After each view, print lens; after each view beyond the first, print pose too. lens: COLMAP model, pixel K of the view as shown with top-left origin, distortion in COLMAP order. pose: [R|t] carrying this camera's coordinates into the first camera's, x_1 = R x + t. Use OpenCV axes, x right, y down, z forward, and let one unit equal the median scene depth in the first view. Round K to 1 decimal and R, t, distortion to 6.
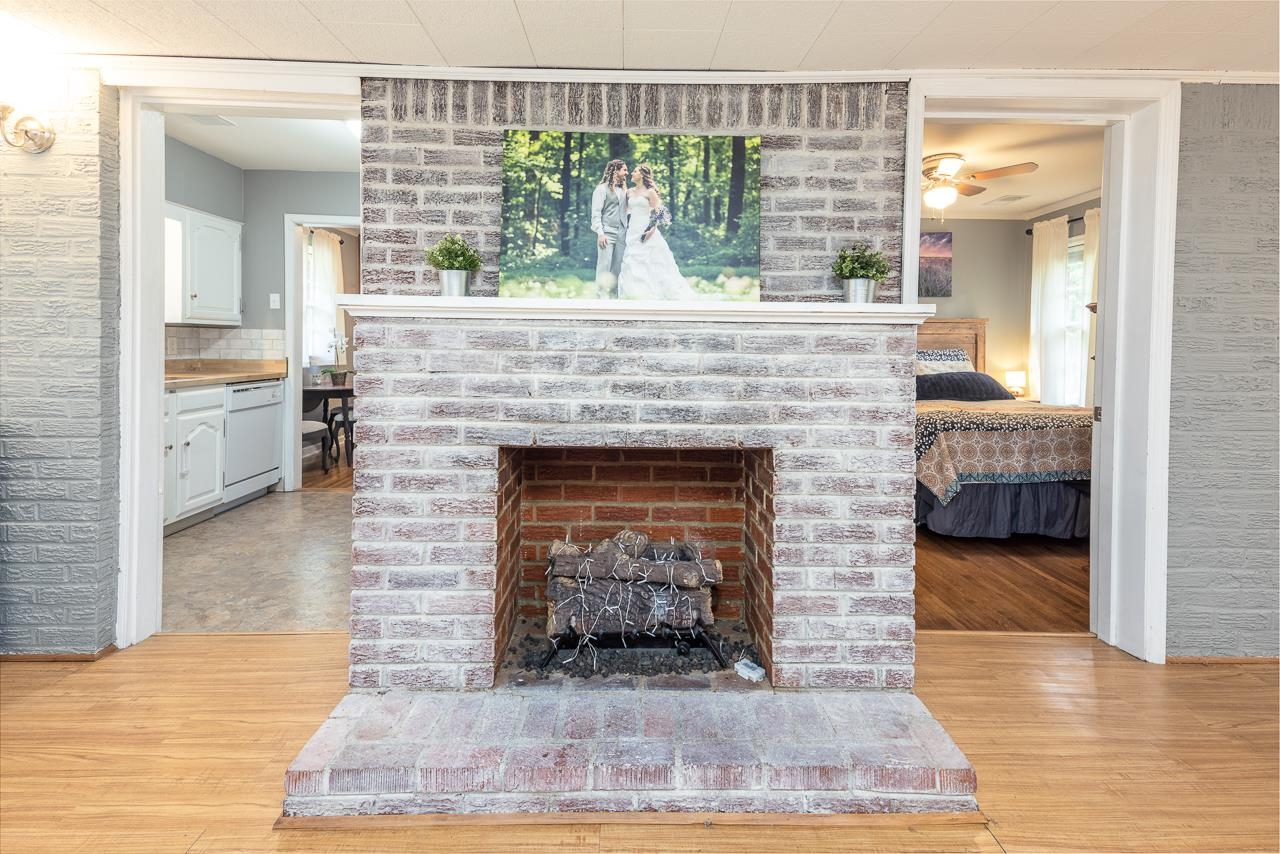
lens RADIAL K [[605.2, 0, 637.8], [0, 605.2, 351.8], [0, 0, 1]] dist [0.027150, -0.000237]
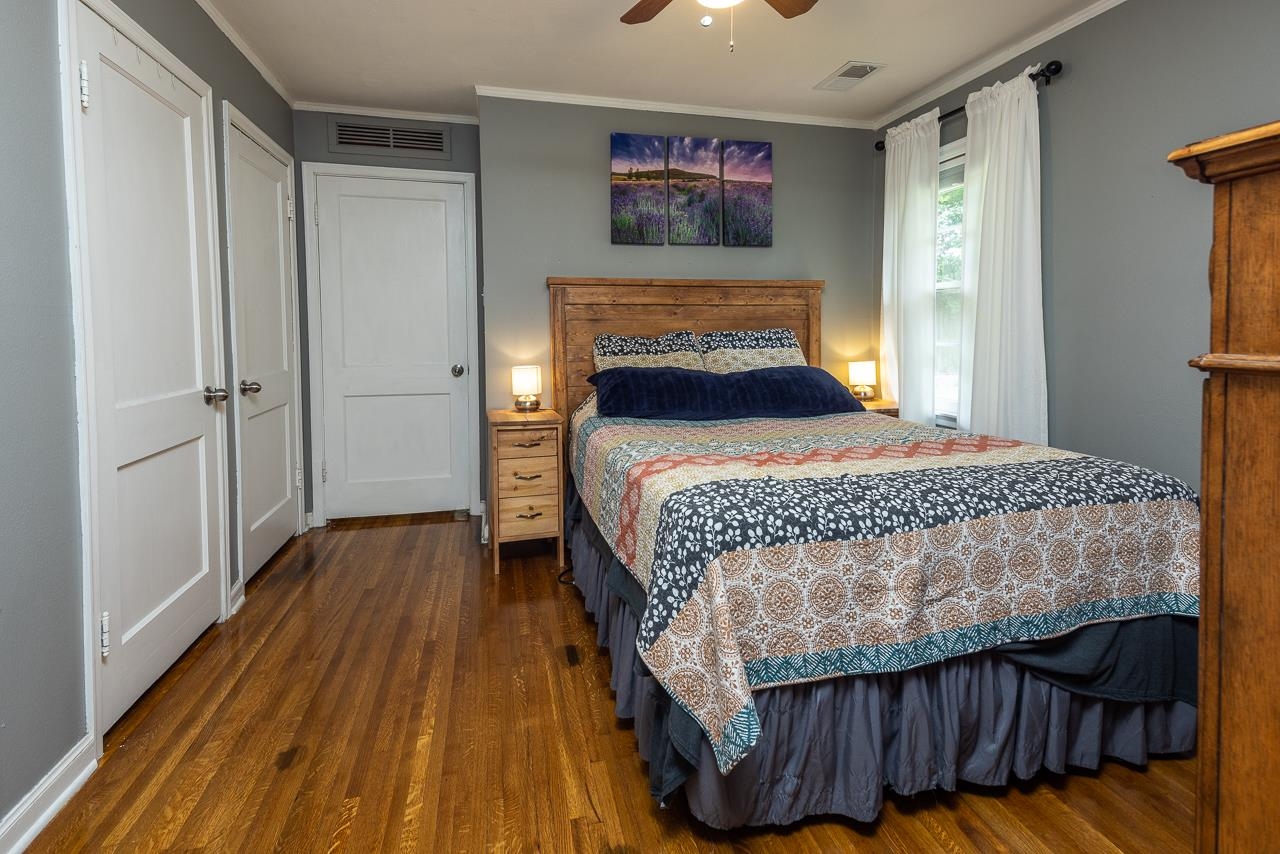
lens RADIAL K [[635.1, 0, 641.2], [0, 635.1, 352.0], [0, 0, 1]] dist [0.038842, -0.000456]
pose [[0.971011, -0.024953, 0.237729, 0.363341], [0.018218, 0.999369, 0.030485, -0.005556], [-0.238340, -0.025271, 0.970853, 0.633866]]
